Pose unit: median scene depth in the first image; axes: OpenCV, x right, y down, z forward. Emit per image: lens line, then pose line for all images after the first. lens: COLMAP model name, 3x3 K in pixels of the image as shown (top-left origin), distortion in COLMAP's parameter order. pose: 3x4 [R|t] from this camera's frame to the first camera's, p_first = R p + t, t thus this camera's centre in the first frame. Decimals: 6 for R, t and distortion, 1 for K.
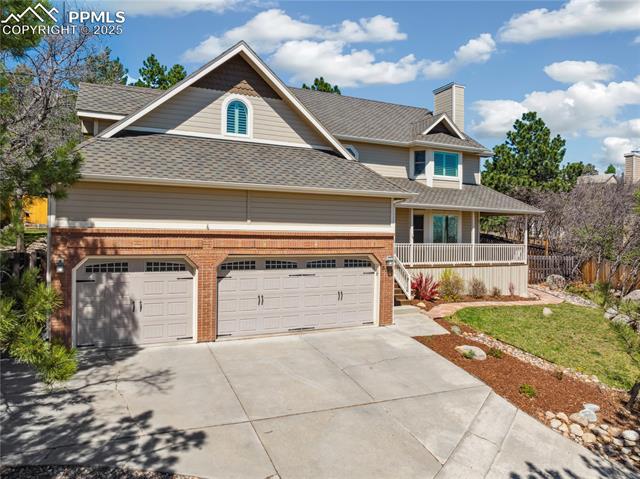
lens RADIAL K [[448.1, 0, 320.0], [0, 448.1, 239.5], [0, 0, 1]] dist [-0.033932, 0.001697]
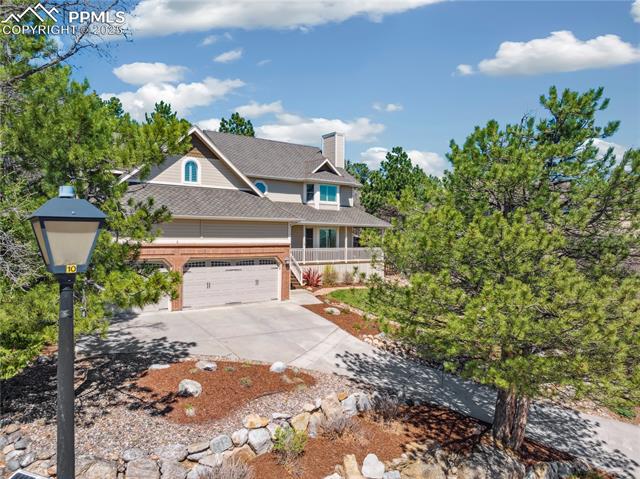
lens RADIAL K [[448.1, 0, 320.0], [0, 448.1, 239.5], [0, 0, 1]] dist [-0.033932, 0.001697]
pose [[0.979786, -0.005678, 0.199968, -0.045871], [0.005833, 0.999983, -0.000184, -0.023402], [-0.199964, 0.001346, 0.979802, -0.536335]]
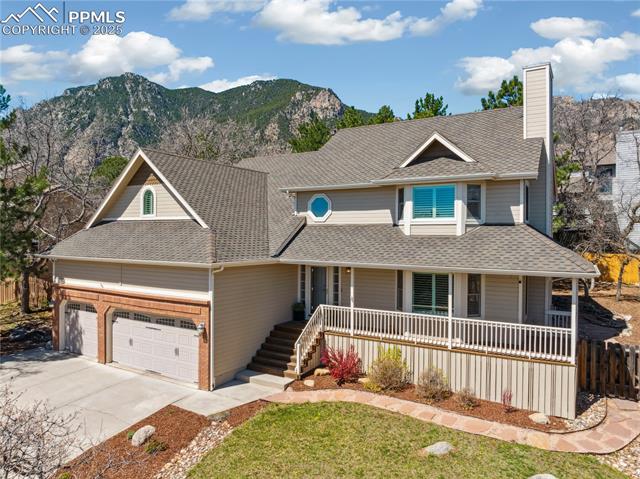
lens RADIAL K [[448.1, 0, 320.0], [0, 448.1, 239.5], [0, 0, 1]] dist [-0.033932, 0.001697]
pose [[0.551531, -0.002586, -0.834151, 1.003625], [-0.008606, 0.999924, -0.008790, -0.128375], [0.834110, 0.012027, 0.551467, 0.573110]]
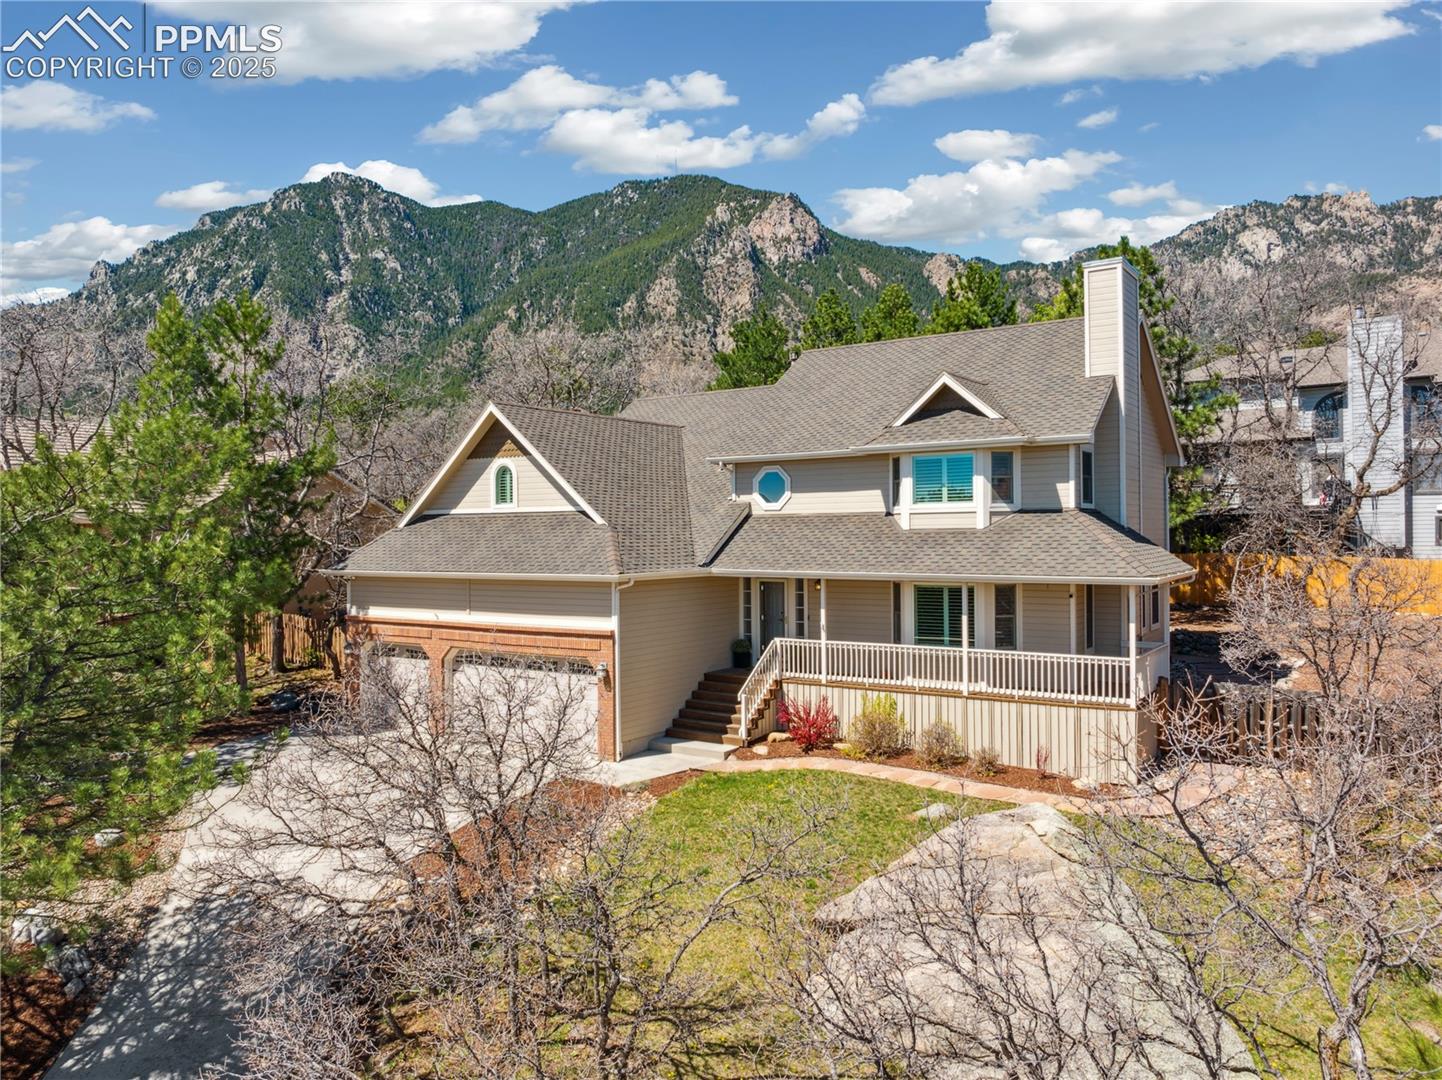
lens RADIAL K [[1033.4, 0, 721.0], [0, 1033.4, 540.0], [0, 0, 1]] dist [-0.031839, -0.004145]
pose [[0.505374, -0.012840, -0.862805, 1.432025], [0.007855, 0.999916, -0.010280, -0.119635], [0.862865, -0.001582, 0.505432, 0.296562]]
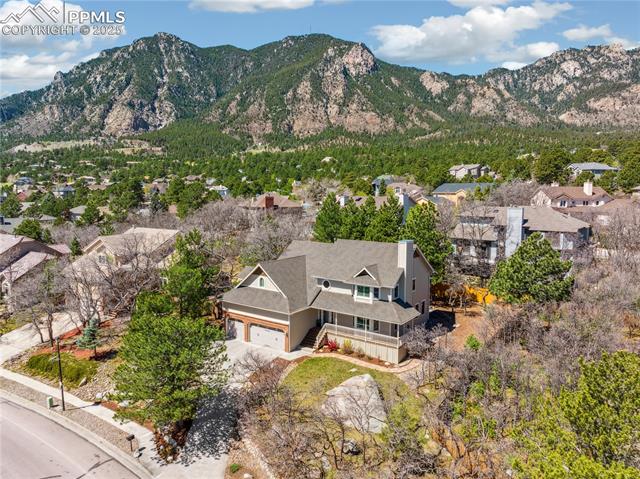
lens RADIAL K [[448.1, 0, 320.0], [0, 448.1, 239.5], [0, 0, 1]] dist [-0.033932, 0.001697]
pose [[0.488935, 0.081278, -0.868525, 2.562688], [-0.005921, 0.995936, 0.089868, -0.772858], [0.872300, -0.038797, 0.487429, -0.260414]]
